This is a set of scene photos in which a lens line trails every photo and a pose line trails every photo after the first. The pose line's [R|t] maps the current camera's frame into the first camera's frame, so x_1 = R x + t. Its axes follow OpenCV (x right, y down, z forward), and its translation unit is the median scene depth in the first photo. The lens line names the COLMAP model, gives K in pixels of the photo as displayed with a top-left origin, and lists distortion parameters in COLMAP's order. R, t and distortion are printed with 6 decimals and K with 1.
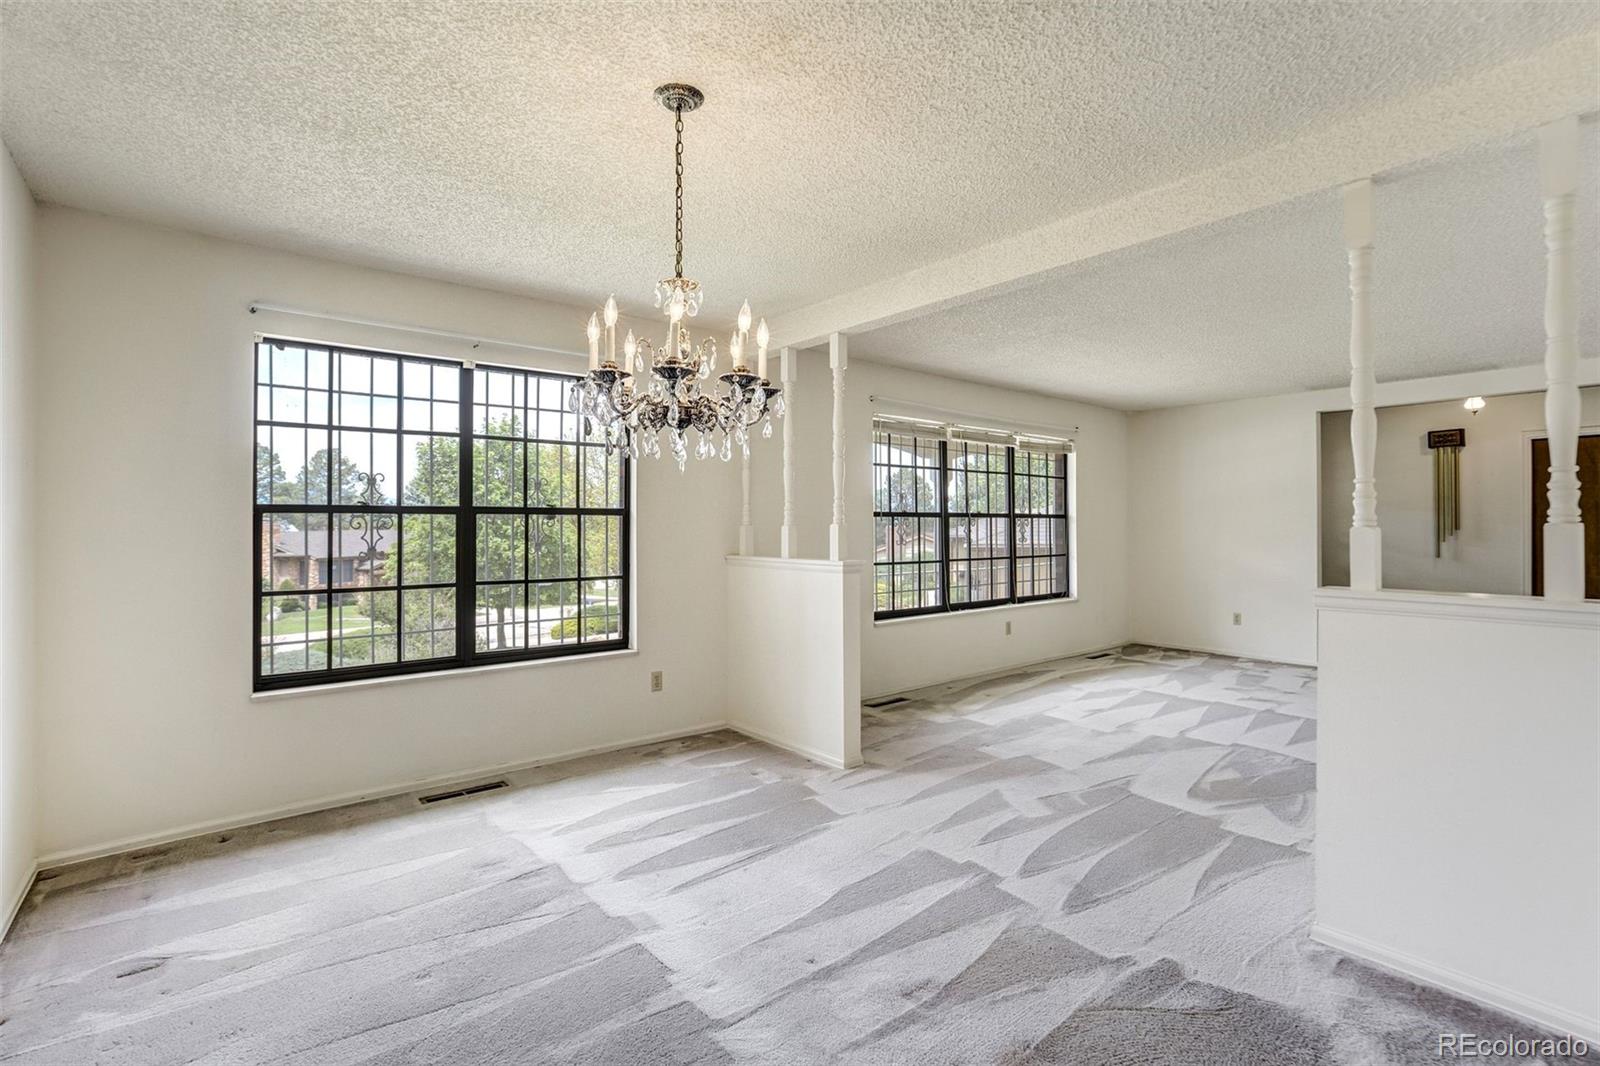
lens RADIAL K [[750.4, 0, 793.4], [0, 750.4, 527.5], [0, 0, 1]] dist [-0.035576, 0.019905]
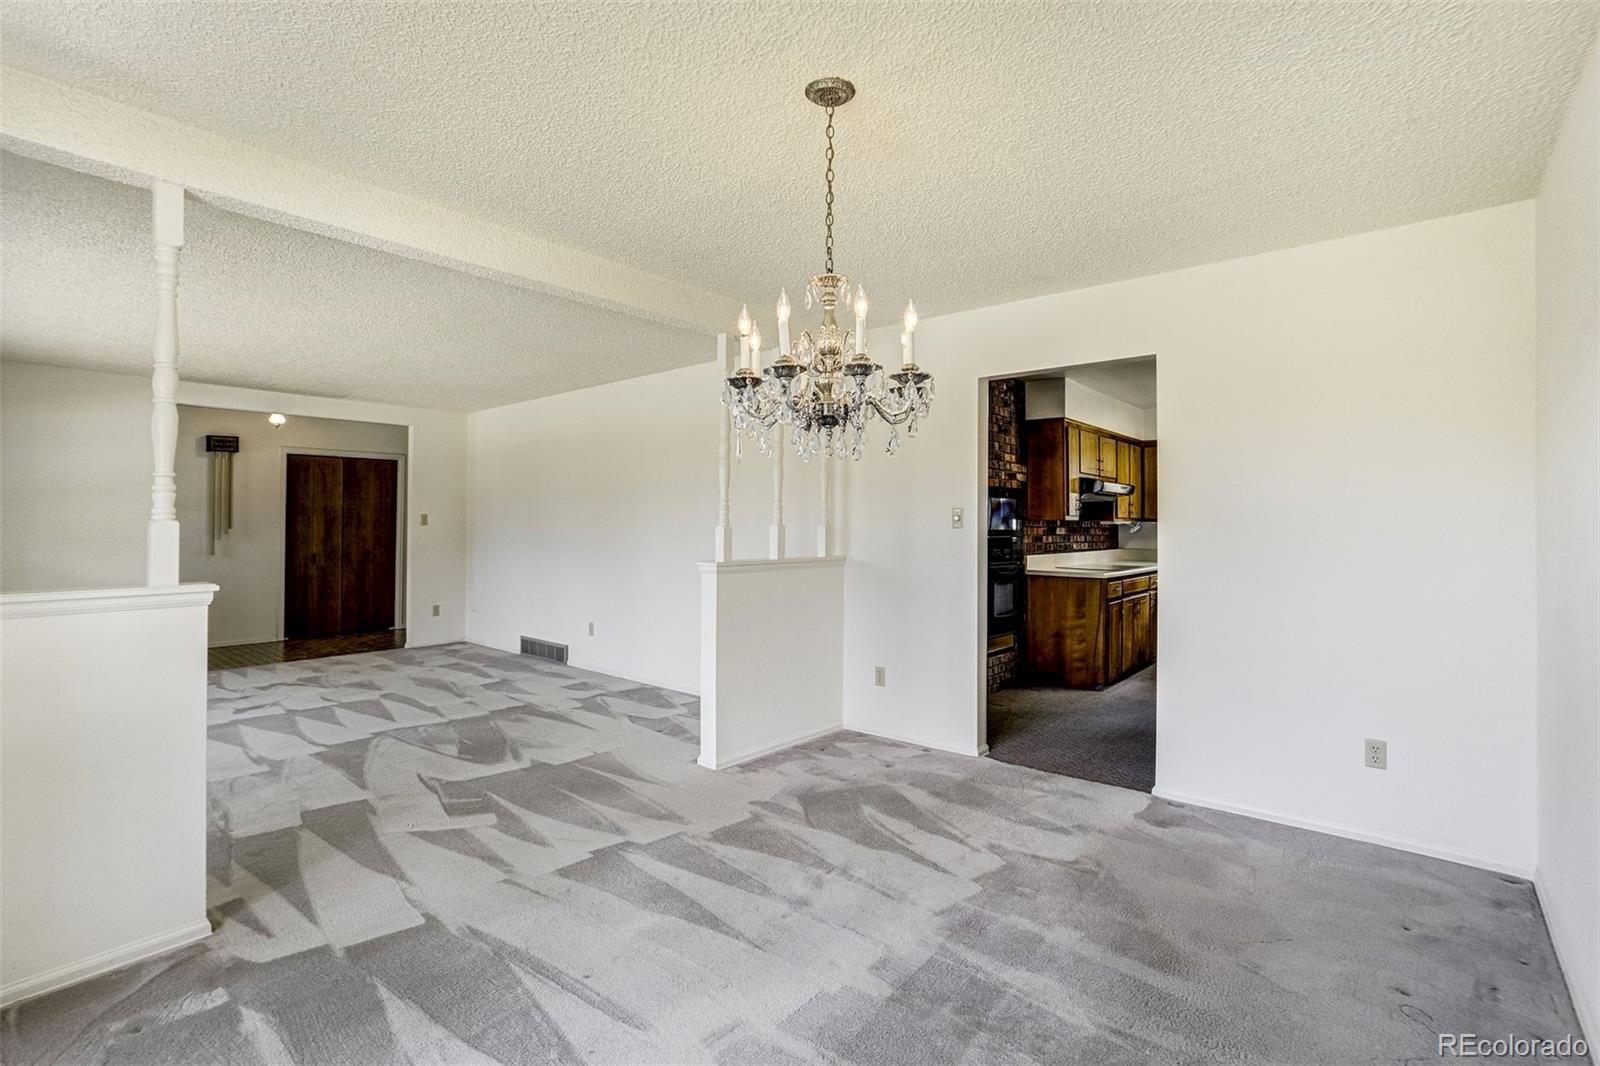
lens RADIAL K [[750.4, 0, 793.4], [0, 750.4, 527.5], [0, 0, 1]] dist [-0.035576, 0.019905]
pose [[-0.160999, -0.002323, 0.986952, -0.447215], [-0.001842, 0.999996, 0.002054, -0.002429], [-0.986953, -0.001487, -0.161002, 0.483826]]
